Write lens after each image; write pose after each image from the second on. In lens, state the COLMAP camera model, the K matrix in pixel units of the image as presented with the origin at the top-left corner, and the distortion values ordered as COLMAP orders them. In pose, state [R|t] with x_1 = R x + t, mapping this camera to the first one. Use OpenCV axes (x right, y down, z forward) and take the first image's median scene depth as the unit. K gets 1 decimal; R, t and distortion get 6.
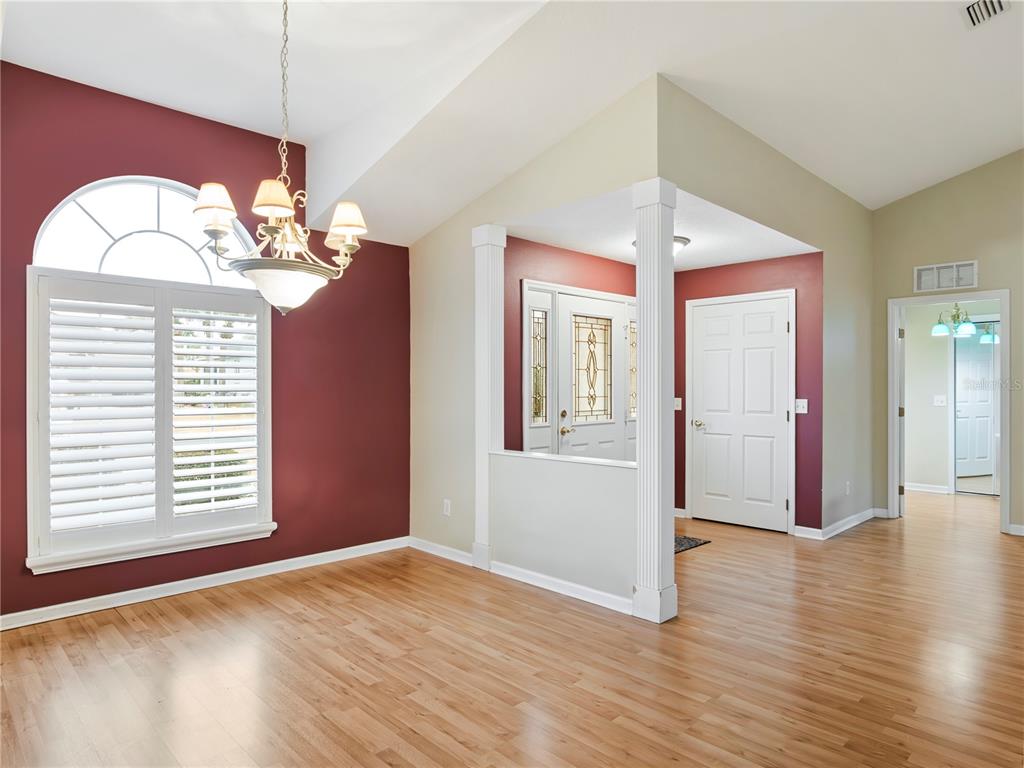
lens RADIAL K [[625.2, 0, 518.1], [0, 625.2, 387.1], [0, 0, 1]] dist [-0.018286, 0.000050]
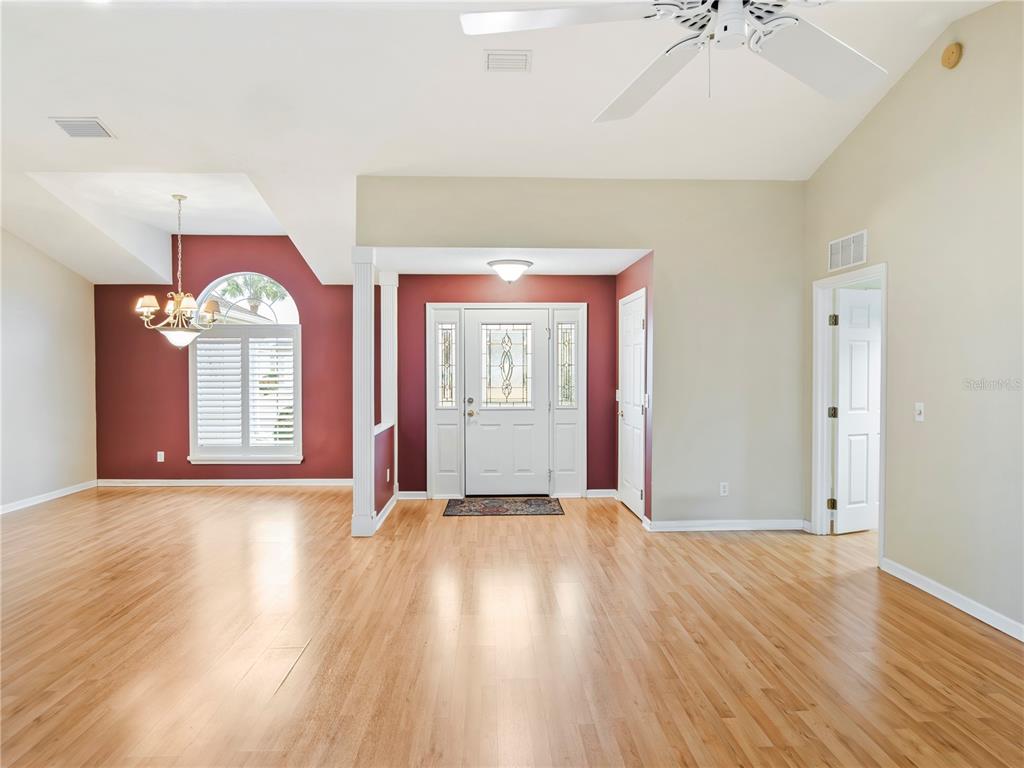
lens RADIAL K [[612.0, 0, 515.2], [0, 612.0, 379.1], [0, 0, 1]] dist [-0.025862, 0.001832]
pose [[0.745054, 0.011435, -0.666906, 1.247369], [0.000808, 0.999837, 0.018047, -0.031210], [0.667004, -0.013985, 0.744923, 0.128696]]
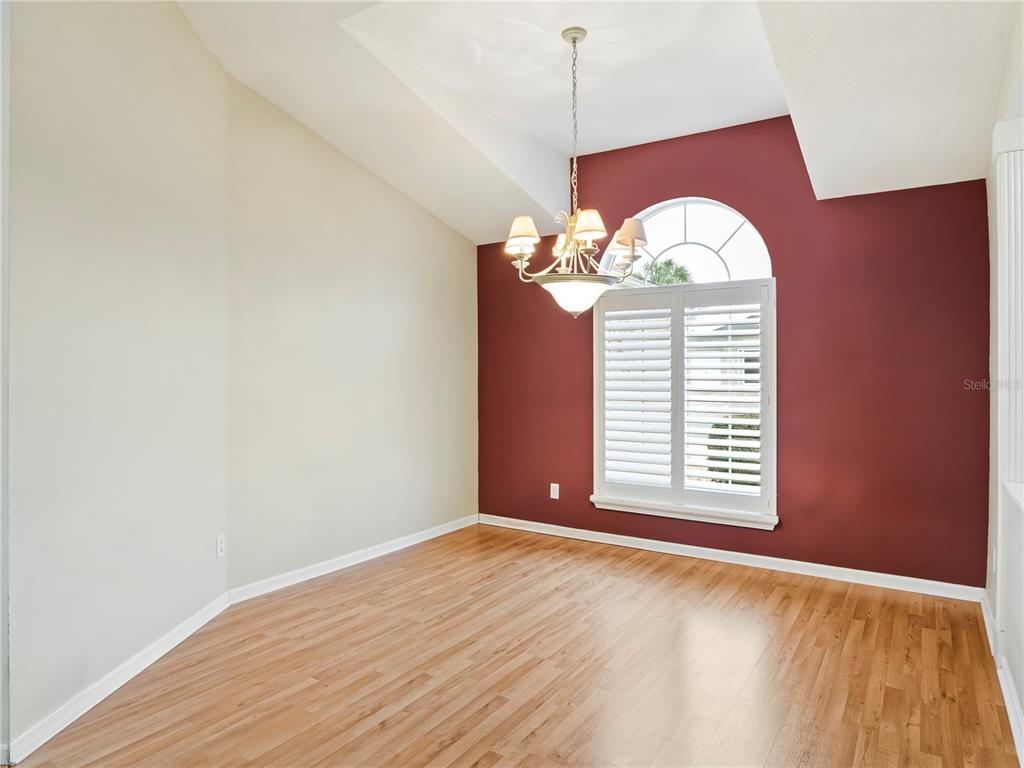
lens RADIAL K [[638.4, 0, 513.6], [0, 638.4, 366.3], [0, 0, 1]] dist [-0.019672, 0.002470]
pose [[0.212375, -0.005607, -0.977172, 0.503604], [0.002956, 0.999983, -0.005095, -0.012391], [0.977184, -0.001806, 0.212388, 0.410175]]
